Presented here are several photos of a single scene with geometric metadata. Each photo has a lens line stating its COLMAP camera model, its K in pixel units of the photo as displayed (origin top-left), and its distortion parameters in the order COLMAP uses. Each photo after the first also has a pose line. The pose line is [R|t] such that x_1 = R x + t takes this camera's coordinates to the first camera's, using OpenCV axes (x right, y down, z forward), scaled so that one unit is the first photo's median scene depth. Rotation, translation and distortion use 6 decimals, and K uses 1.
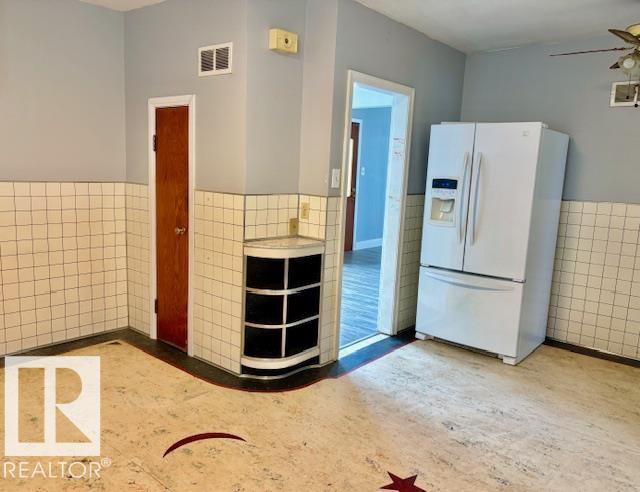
lens RADIAL K [[502.3, 0, 319.4], [0, 502.3, 241.5], [0, 0, 1]] dist [0.040703, -0.004713]
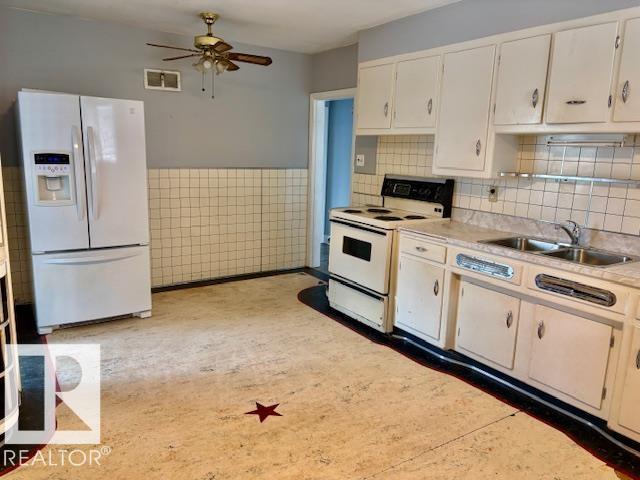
lens RADIAL K [[480.5, 0, 320.5], [0, 480.5, 243.6], [0, 0, 1]] dist [0.034630, -0.031672]
pose [[0.270988, -0.215025, 0.938259, -0.498627], [0.116777, 0.974875, 0.189689, -0.078552], [-0.955473, 0.058164, 0.289290, 0.305643]]
